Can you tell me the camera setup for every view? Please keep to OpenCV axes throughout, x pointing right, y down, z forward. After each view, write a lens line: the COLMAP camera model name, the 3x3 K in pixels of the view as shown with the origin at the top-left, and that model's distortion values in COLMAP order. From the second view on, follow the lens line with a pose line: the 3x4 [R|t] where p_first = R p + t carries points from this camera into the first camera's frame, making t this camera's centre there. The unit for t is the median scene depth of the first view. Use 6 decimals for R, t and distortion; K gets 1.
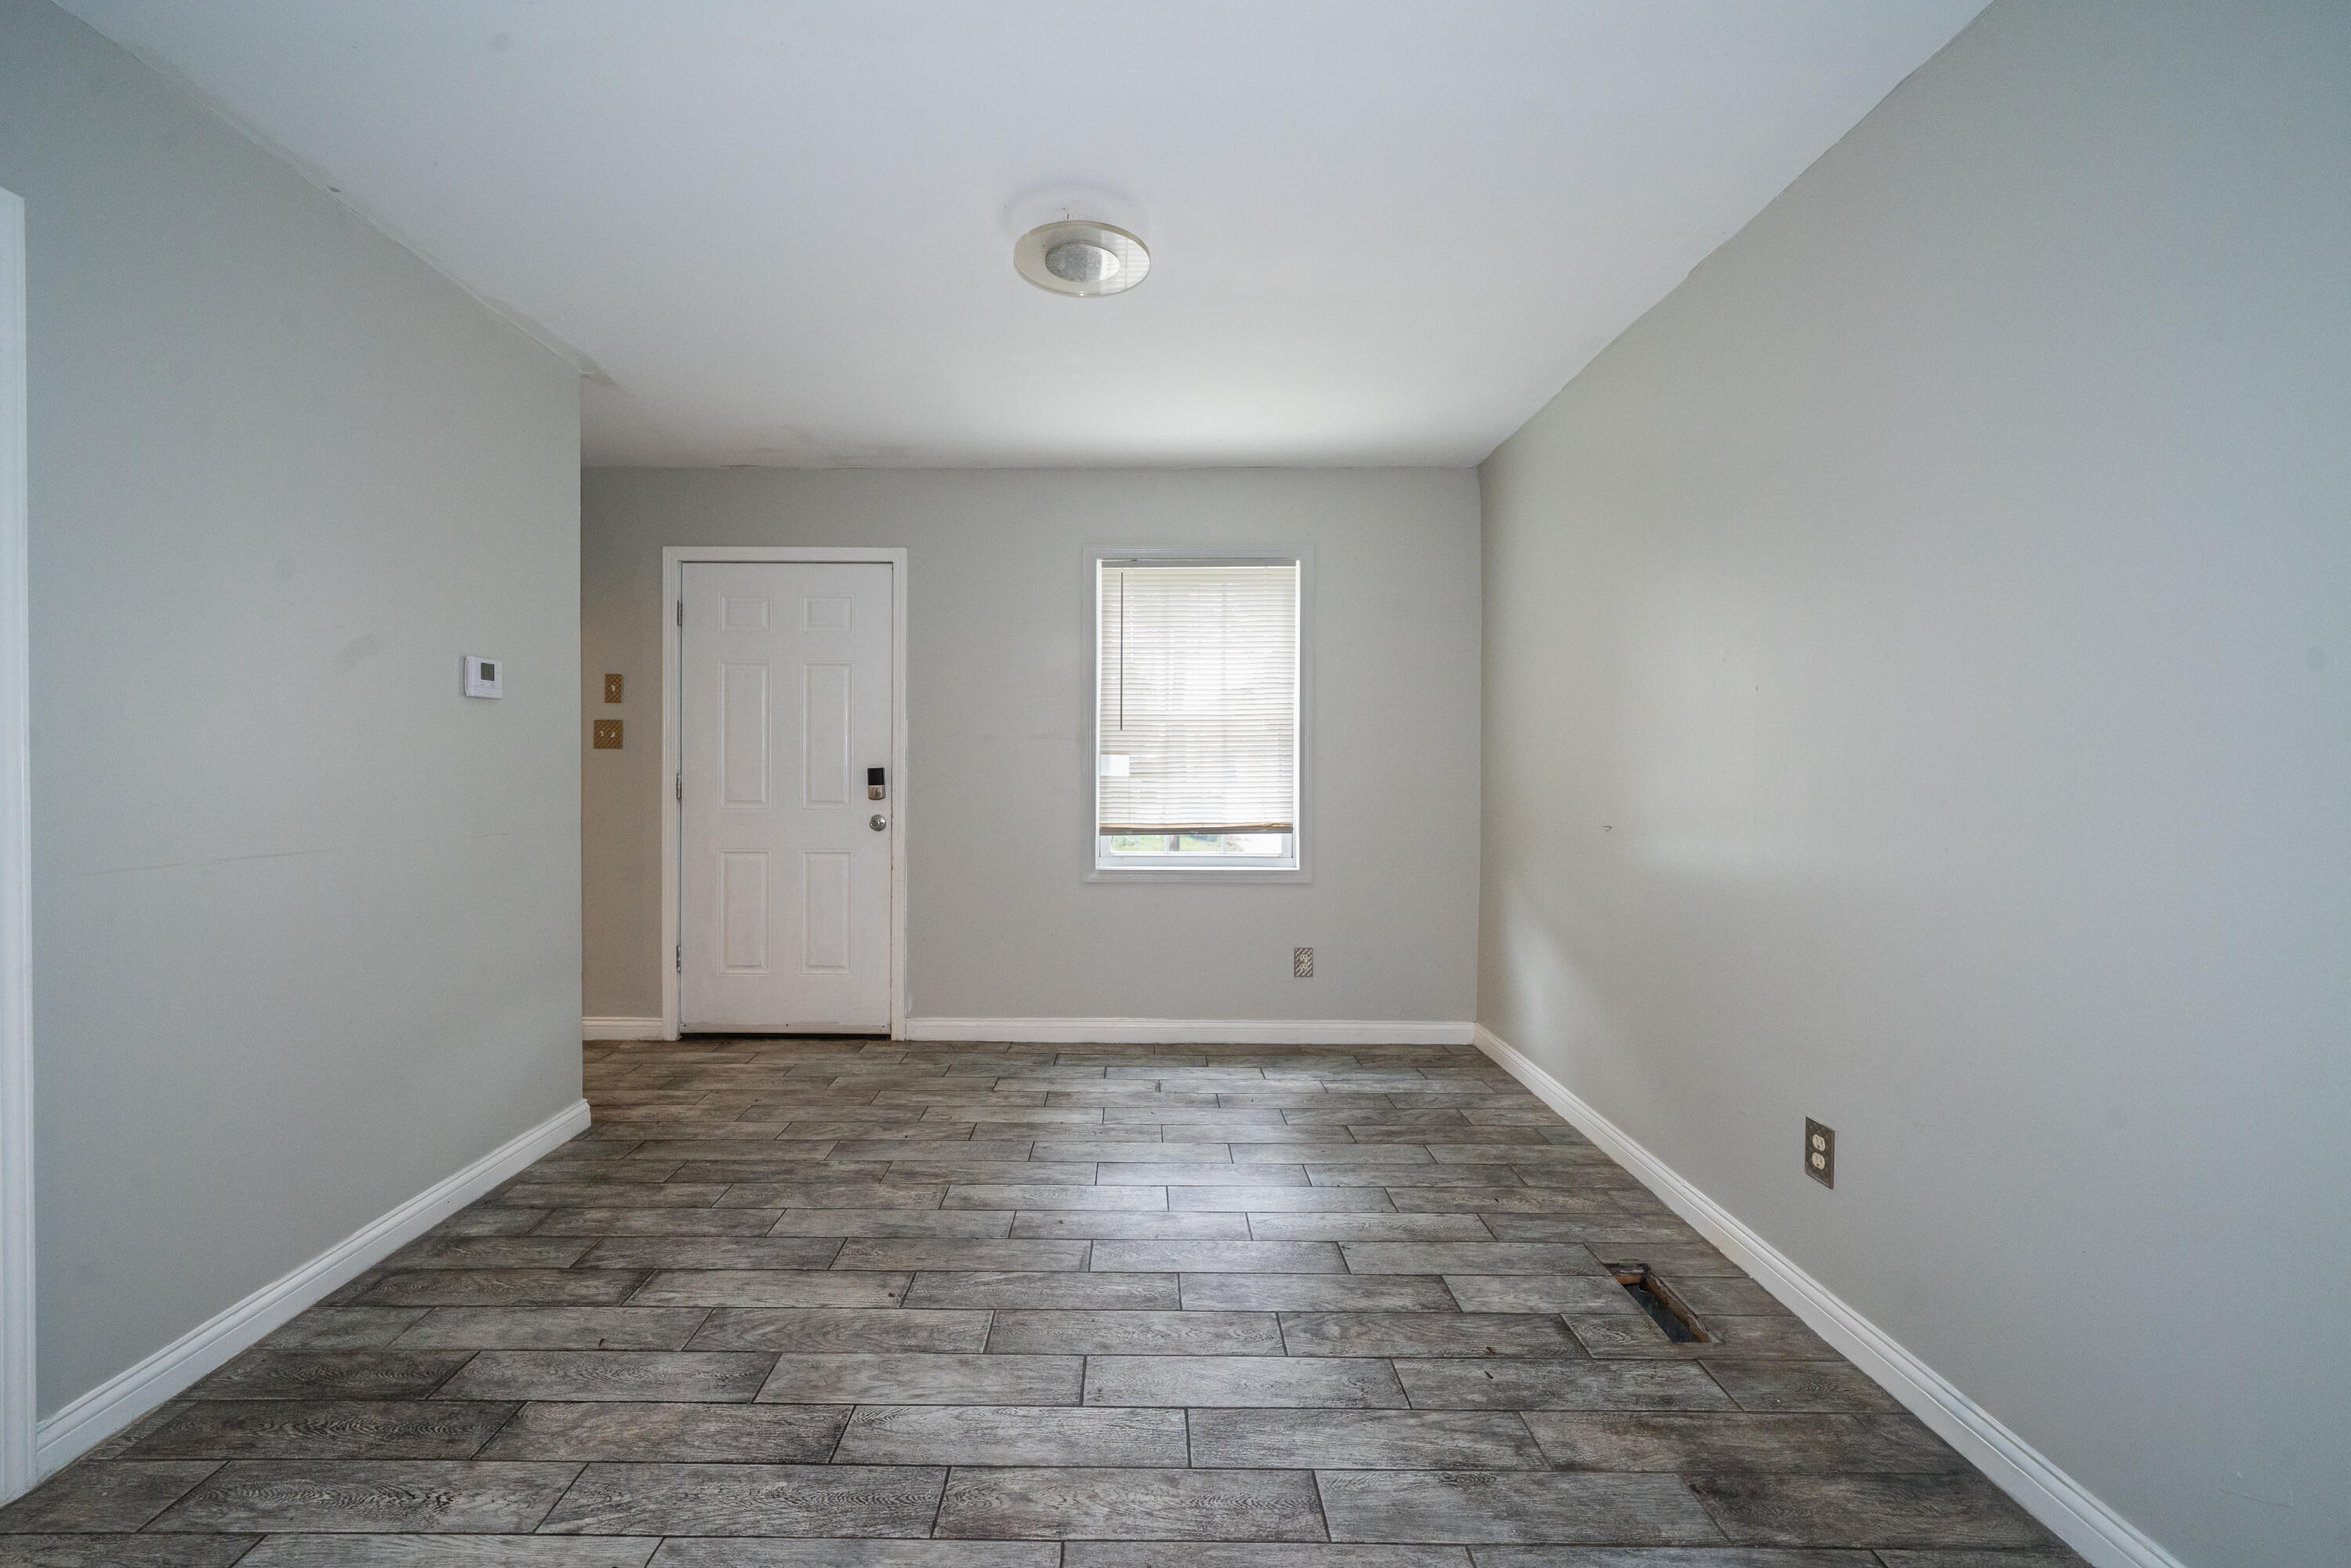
lens RADIAL K [[949.4, 0, 1145.2], [0, 949.4, 763.0], [0, 0, 1]] dist [-0.003977, 0.001199]
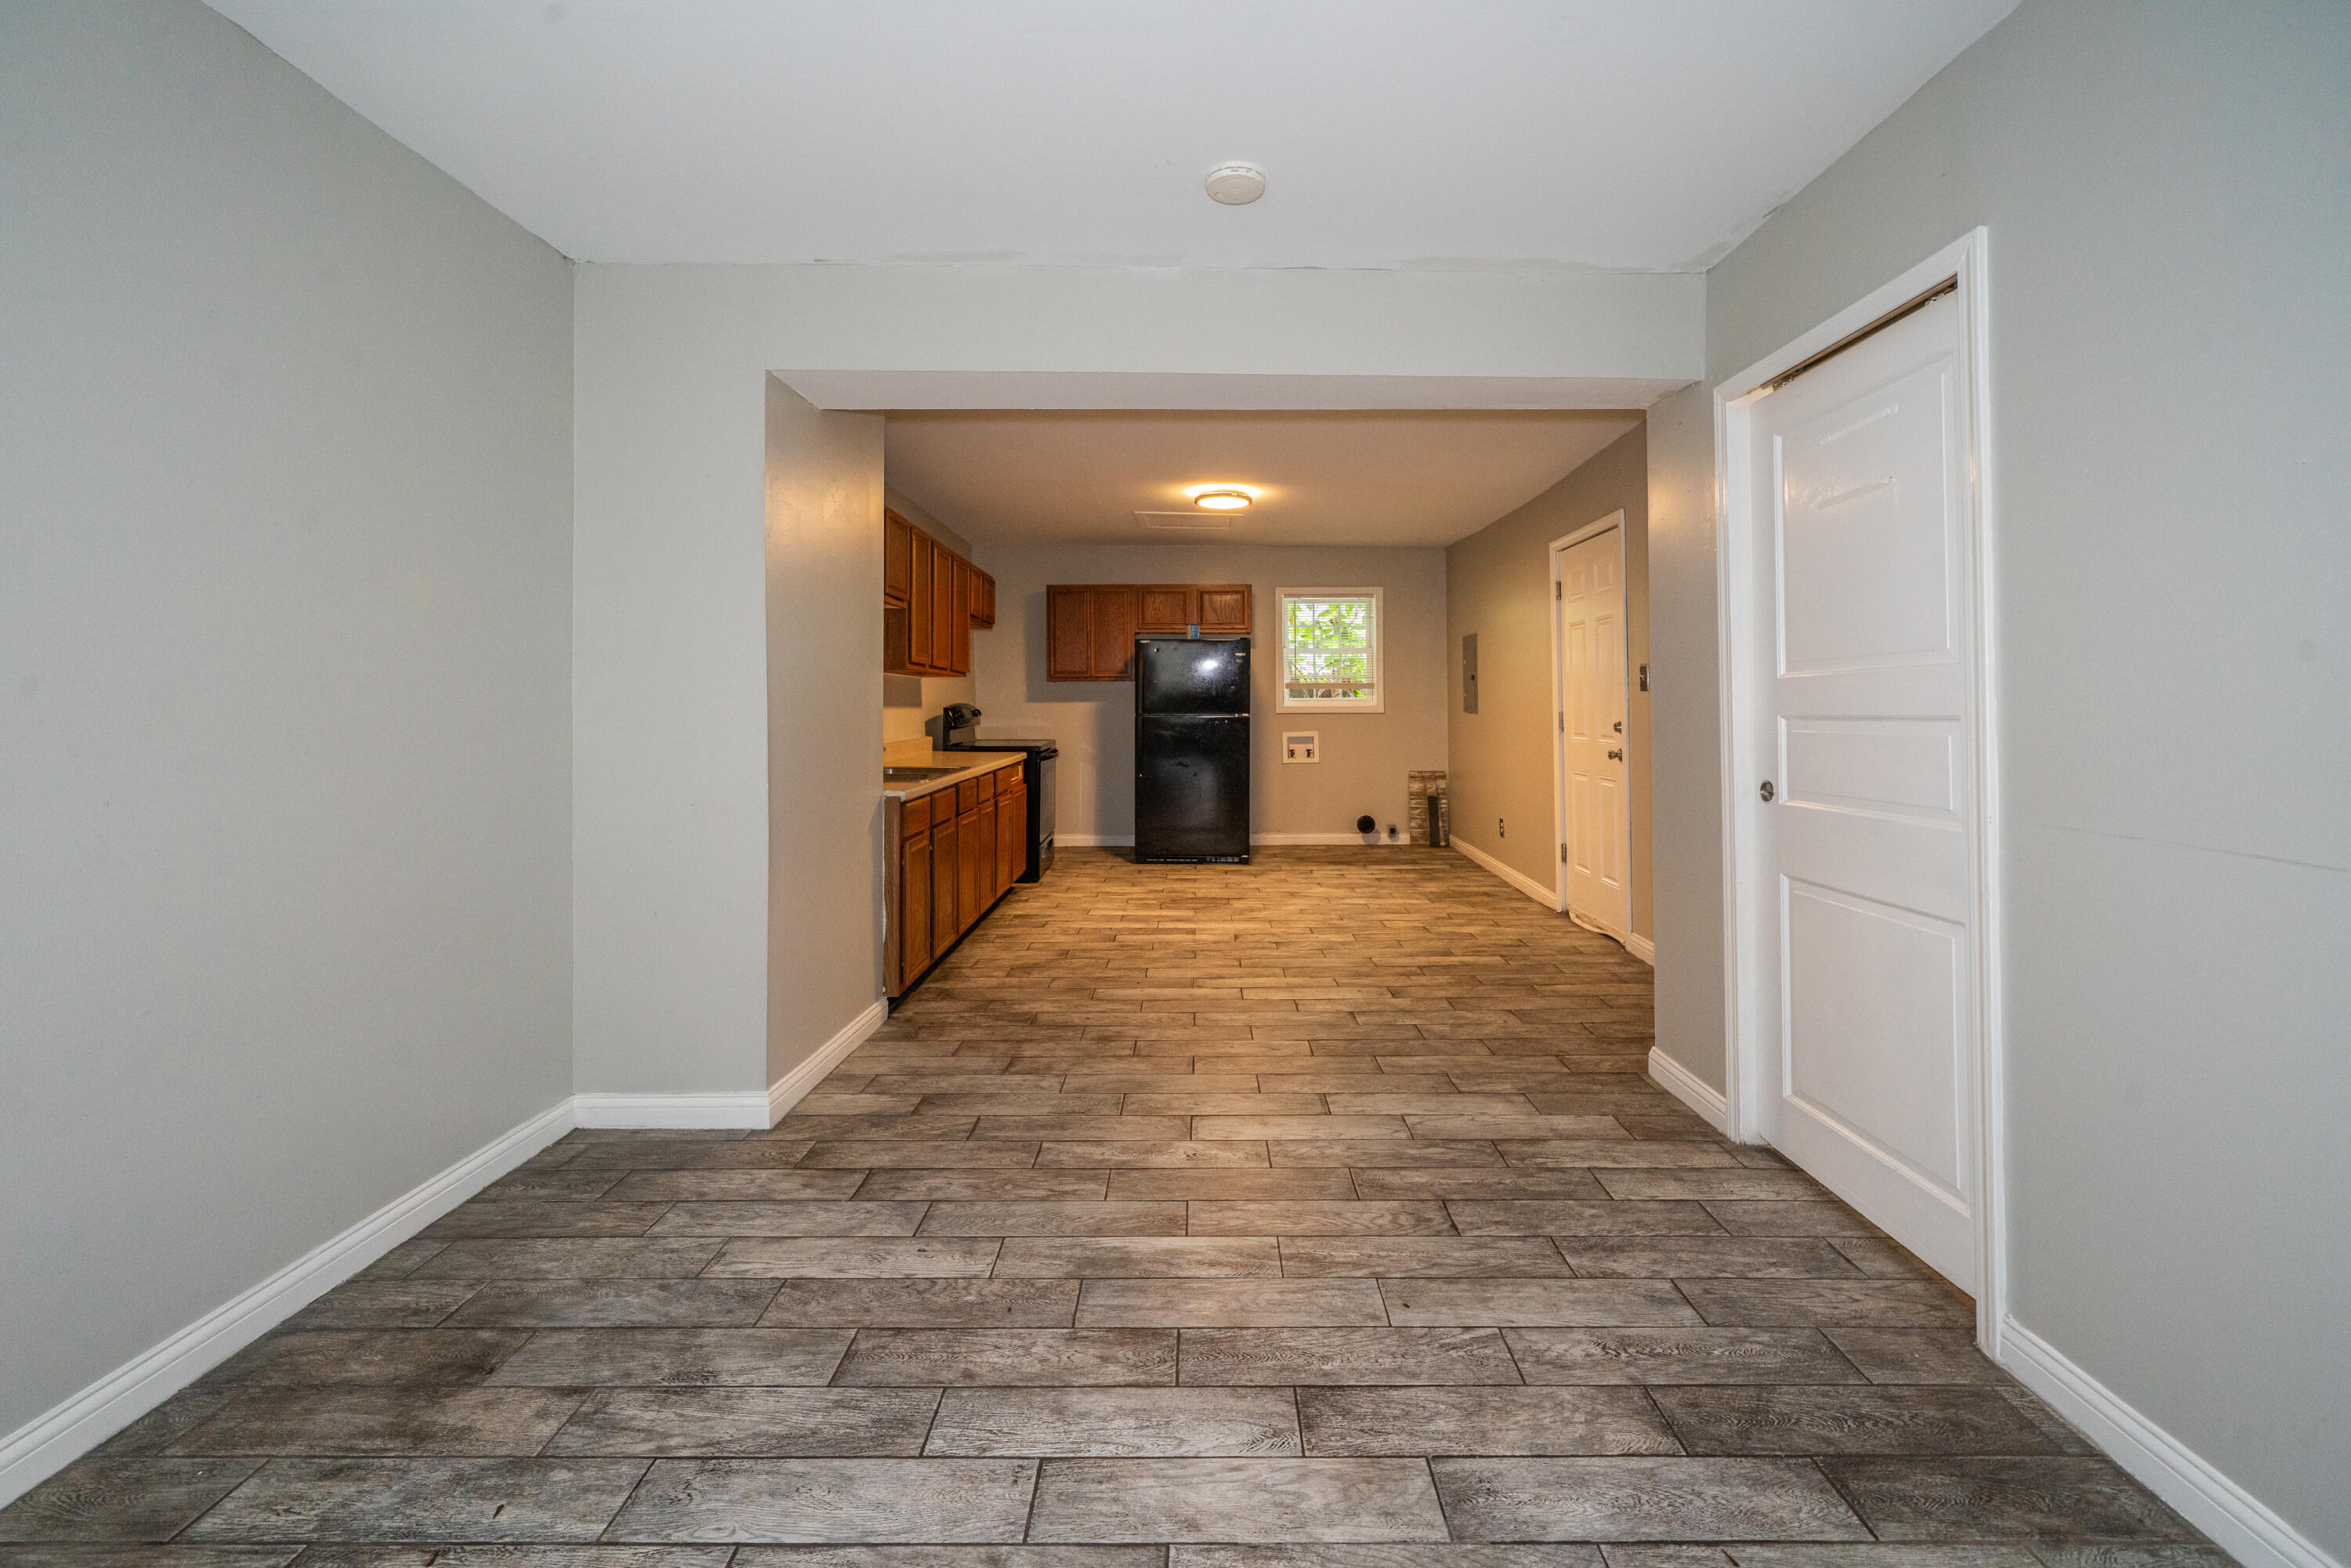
lens RADIAL K [[949.4, 0, 1188.5], [0, 949.4, 685.3], [0, 0, 1]] dist [-0.003977, 0.001199]
pose [[-0.999894, -0.003487, 0.014139, -0.149334], [-0.003836, 0.999686, -0.024746, 0.001285], [-0.014049, -0.024798, -0.999594, 1.331142]]
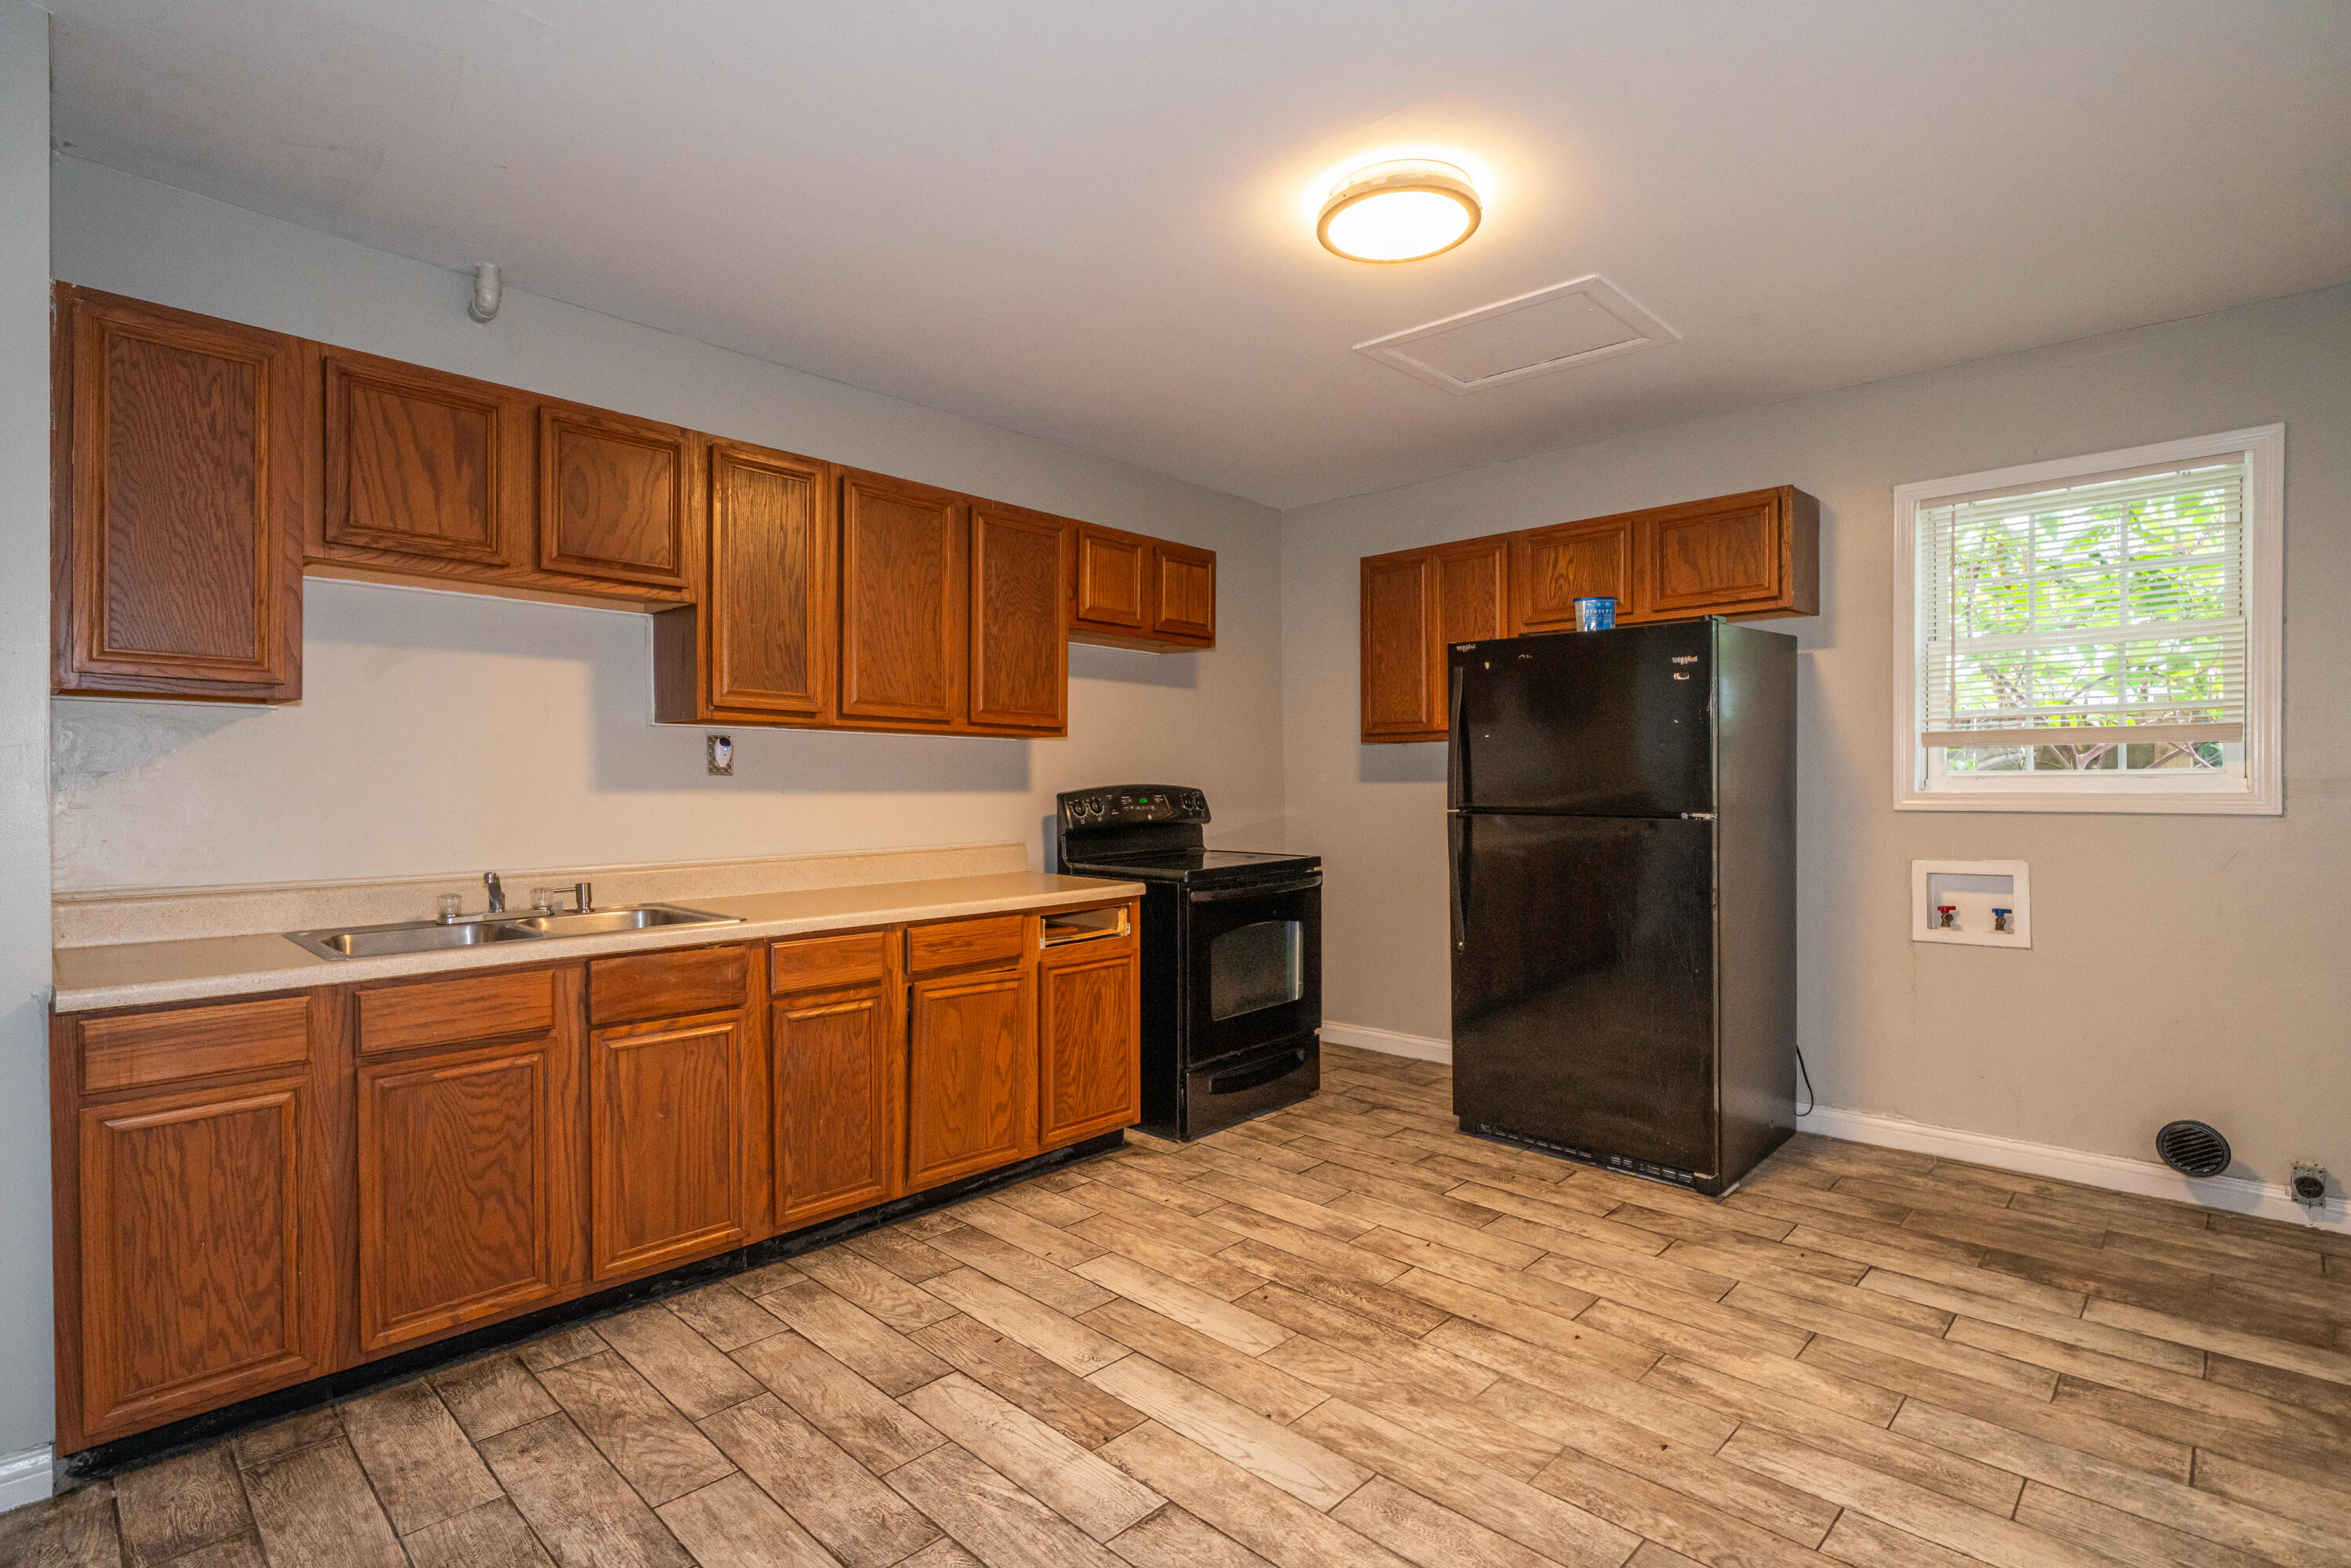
lens RADIAL K [[1132.7, 0, 1159.2], [0, 1132.7, 789.9], [0, 0, 1]] dist [0.002731, -0.000189]
pose [[-0.709065, -0.007958, 0.705098, -0.765493], [-0.004479, 0.999967, 0.006782, -0.016950], [-0.705128, 0.001651, -0.709078, -0.133828]]
